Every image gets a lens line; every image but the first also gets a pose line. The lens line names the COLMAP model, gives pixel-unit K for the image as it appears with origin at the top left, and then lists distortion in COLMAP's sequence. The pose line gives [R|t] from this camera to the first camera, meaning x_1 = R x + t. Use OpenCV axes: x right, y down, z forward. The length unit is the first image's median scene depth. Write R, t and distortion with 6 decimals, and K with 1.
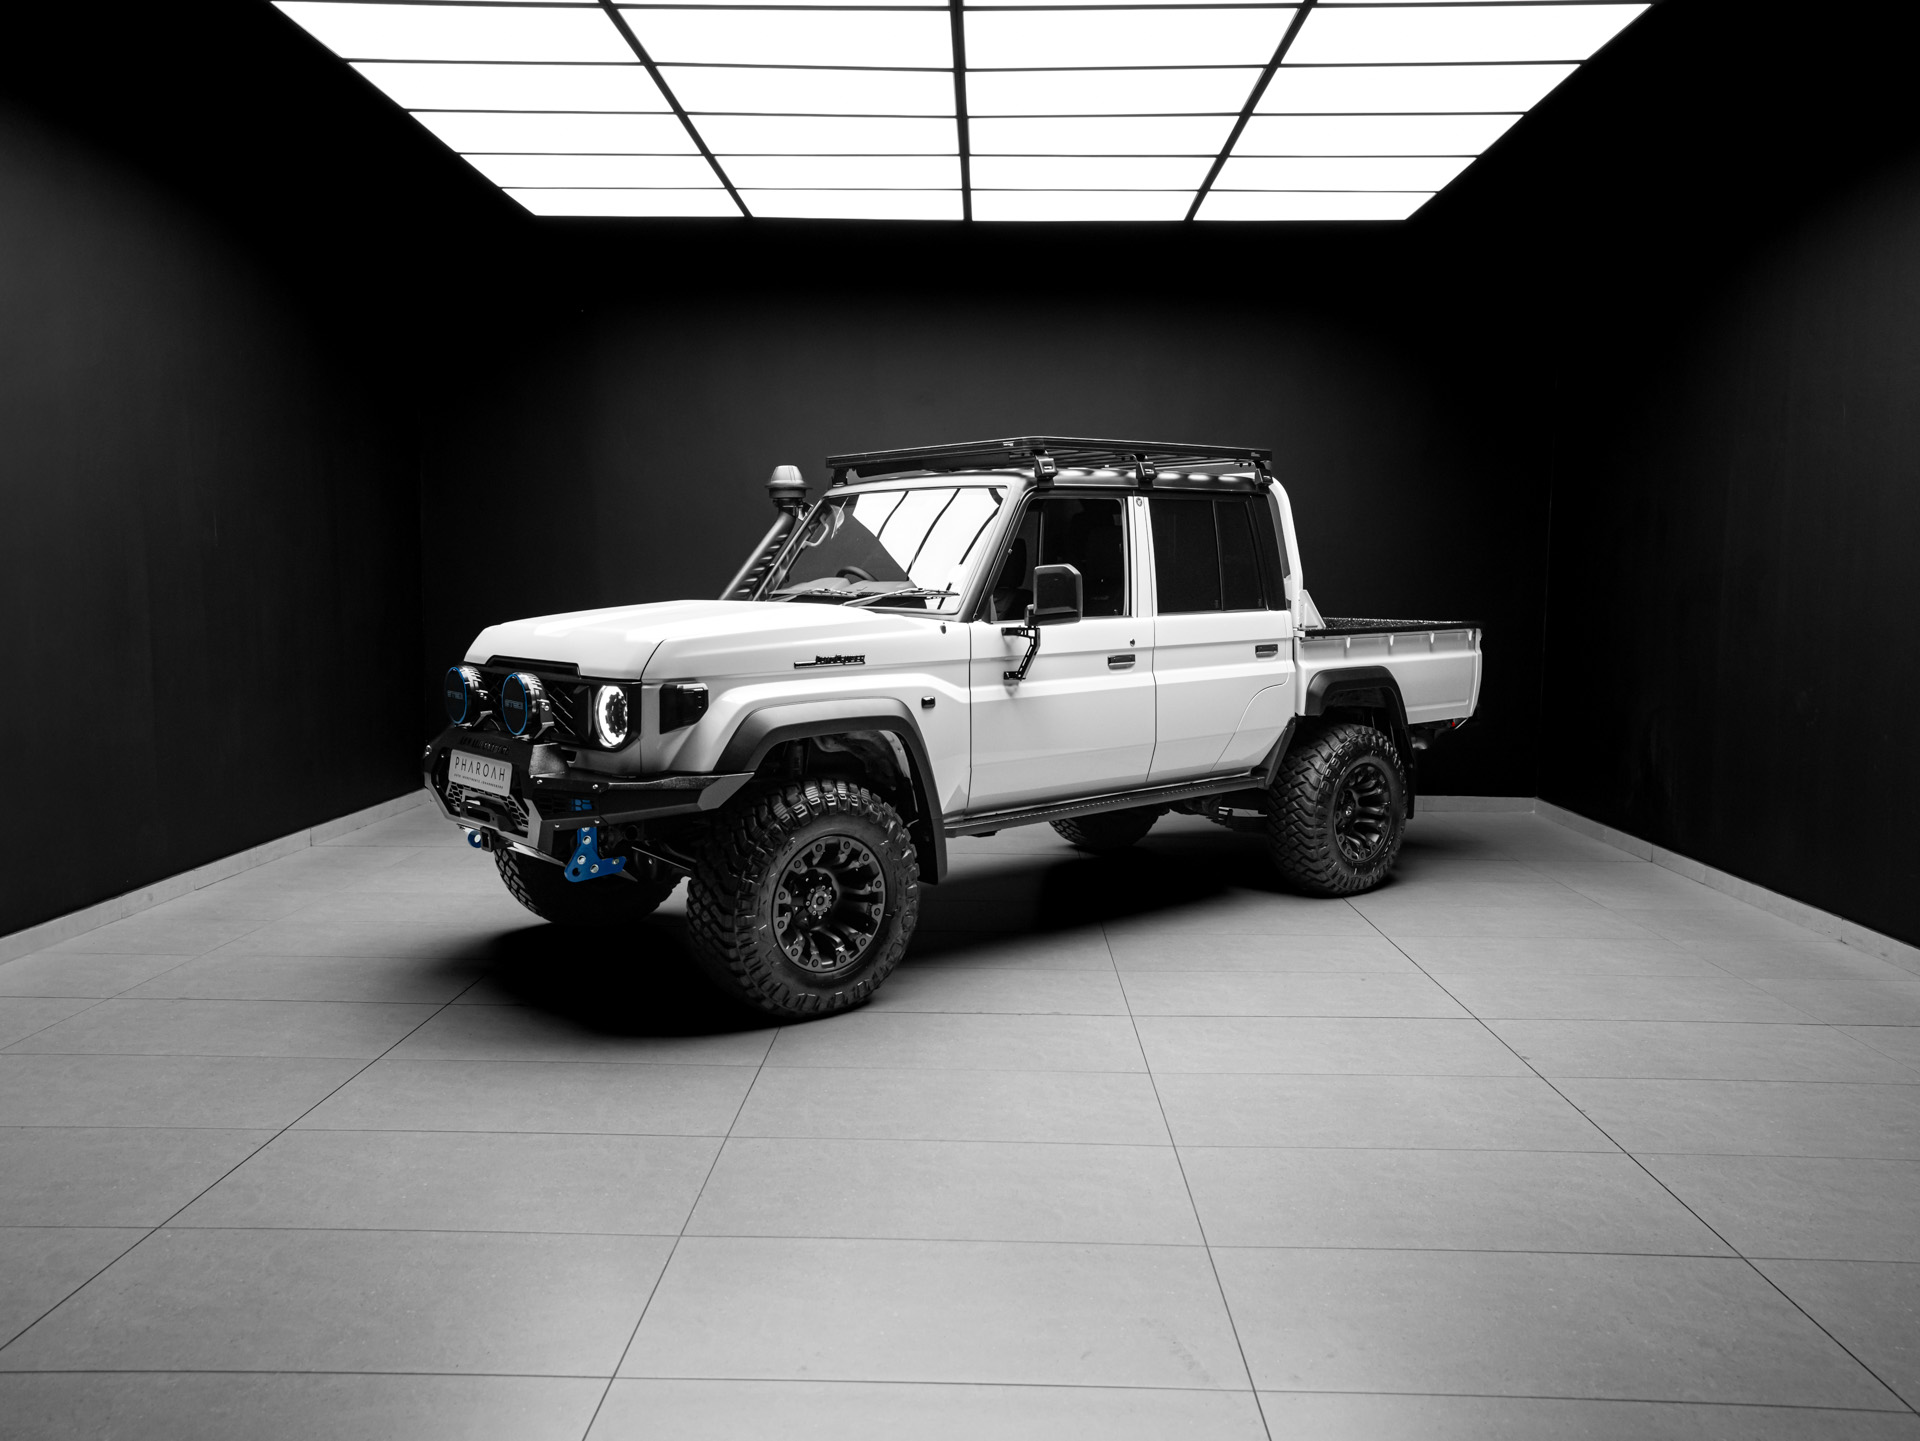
lens RADIAL K [[1457.8, 0, 960.0], [0, 1457.8, 720.5], [0, 0, 1]] dist [-0.028242, 0.067688]
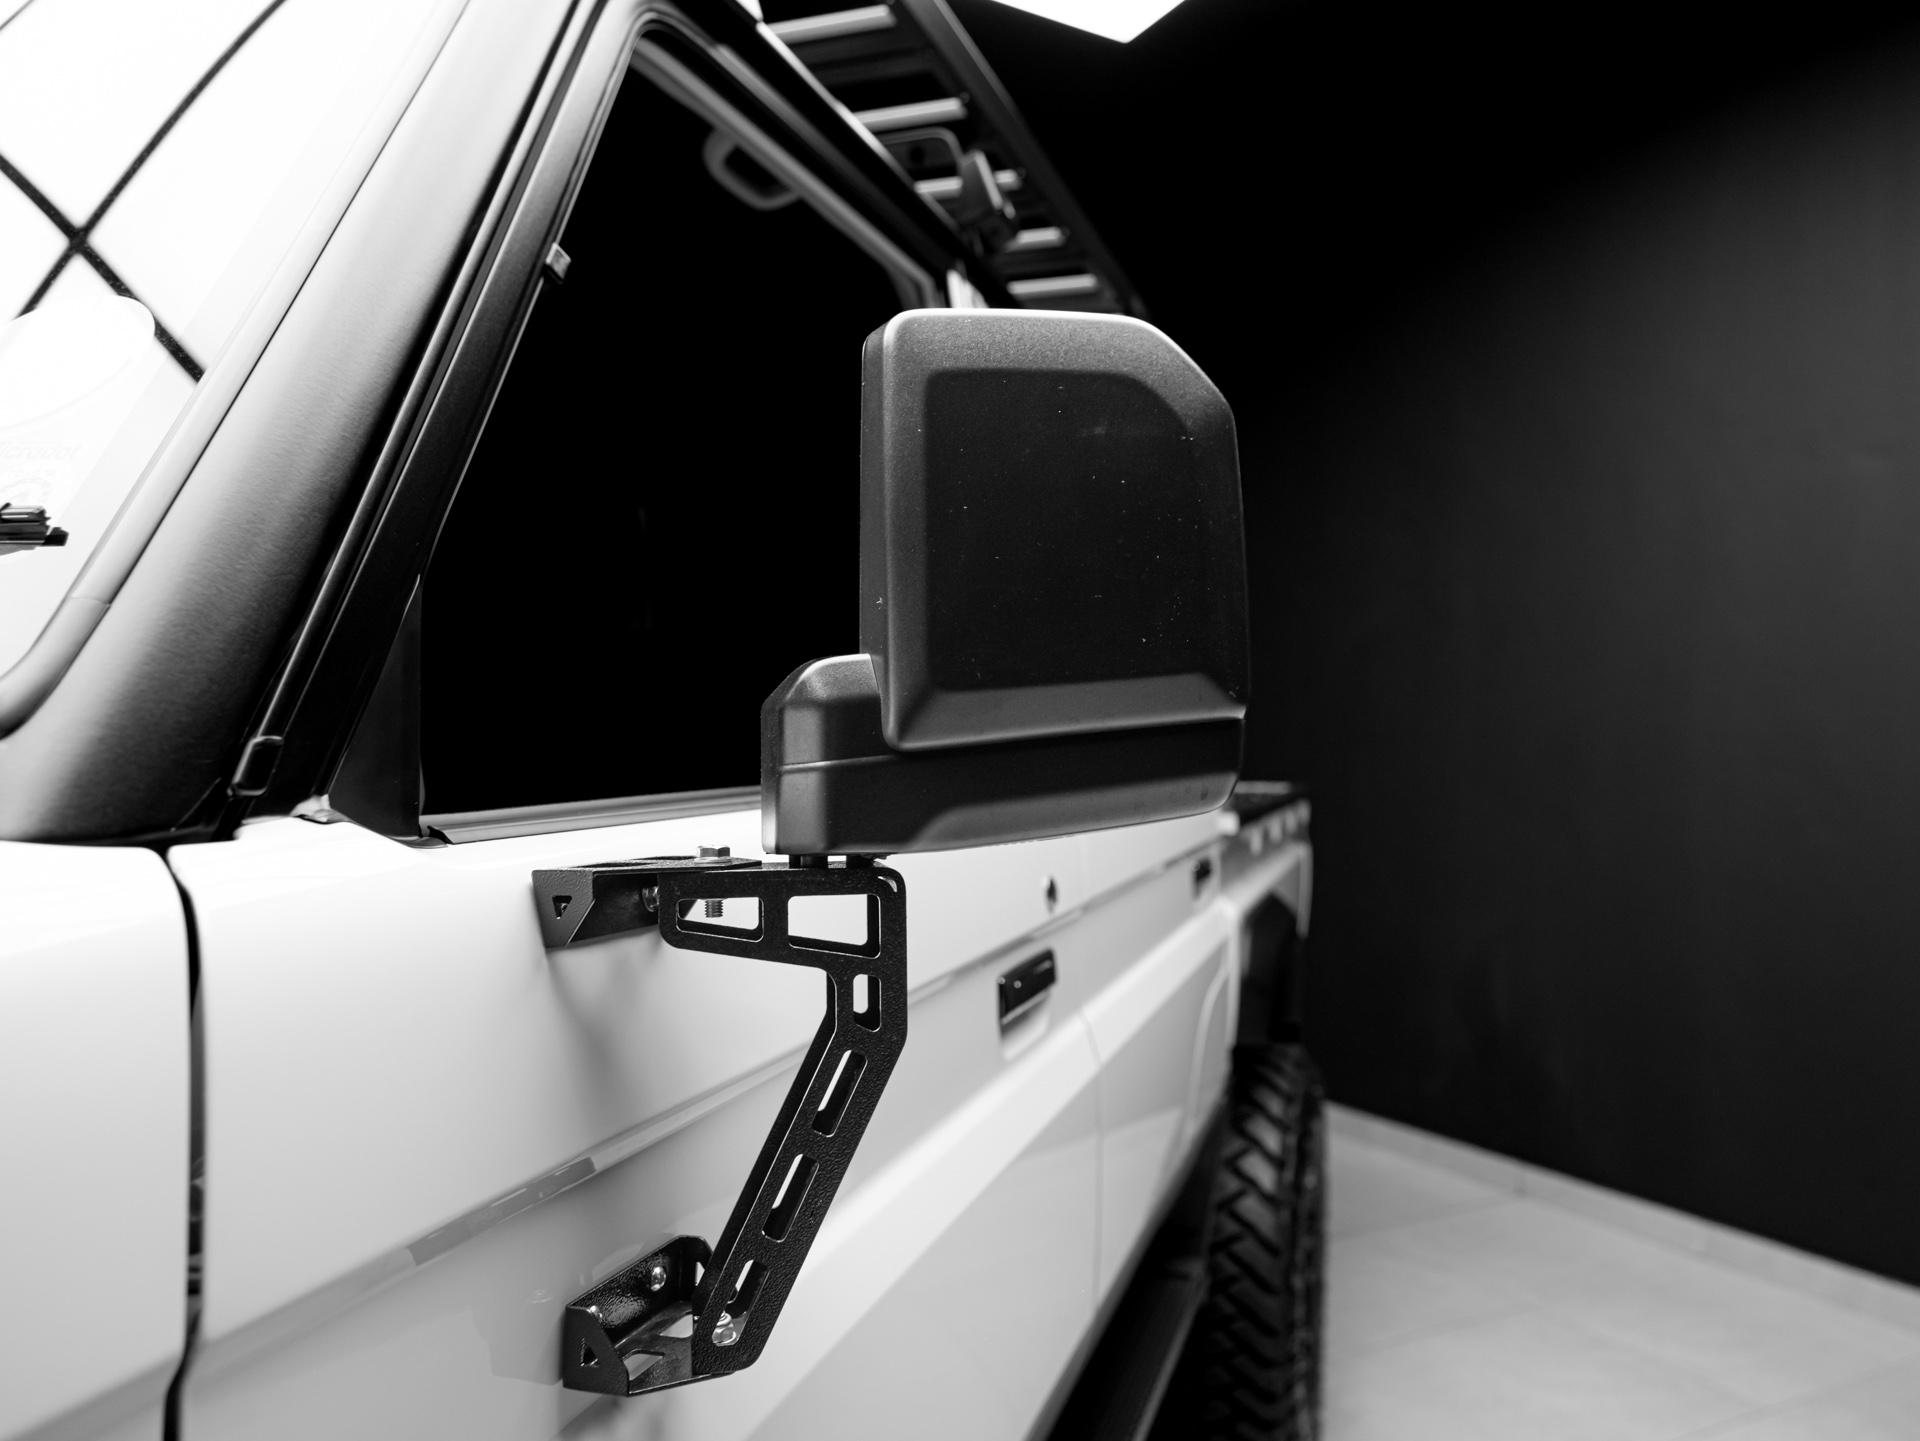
lens RADIAL K [[1366.3, 0, 960.0], [0, 1366.3, 720.5], [0, 0, 1]] dist [-0.041102, 0.066113]
pose [[0.859982, 0.014218, 0.510126, 0.004529], [0.047007, 0.993155, -0.106926, -0.056726], [-0.508155, 0.115934, 0.853427, 0.814367]]
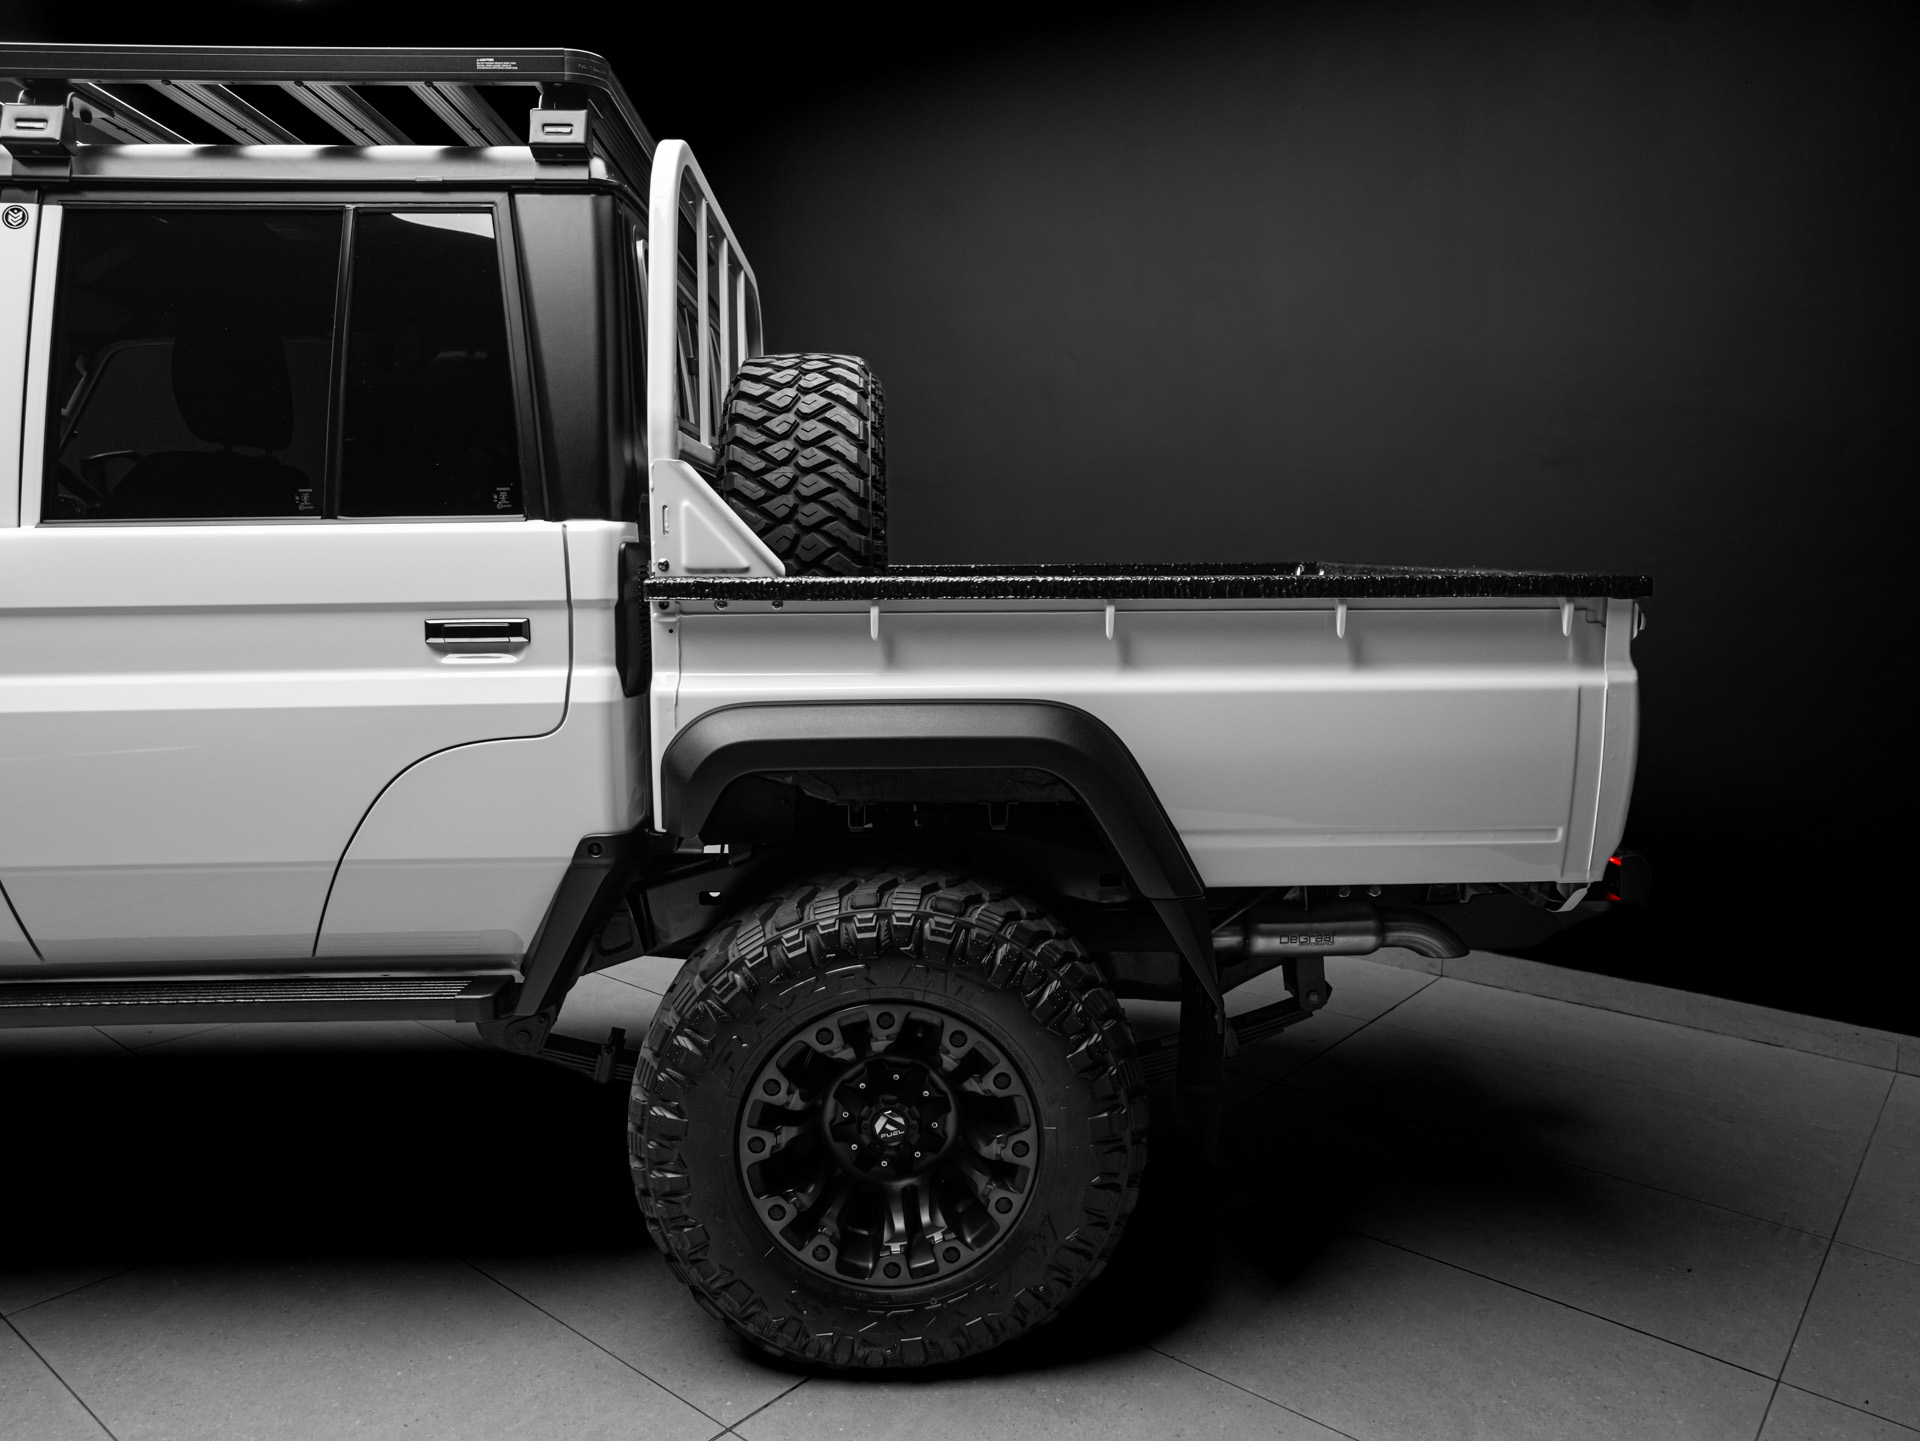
lens RADIAL K [[1366.3, 0, 960.0], [0, 1366.3, 720.5], [0, 0, 1]] dist [-0.041102, 0.066113]
pose [[0.782738, 0.077906, -0.617456, 0.536046], [-0.062124, 0.996960, 0.047035, -0.053765], [0.619243, 0.001543, 0.785198, 0.878855]]
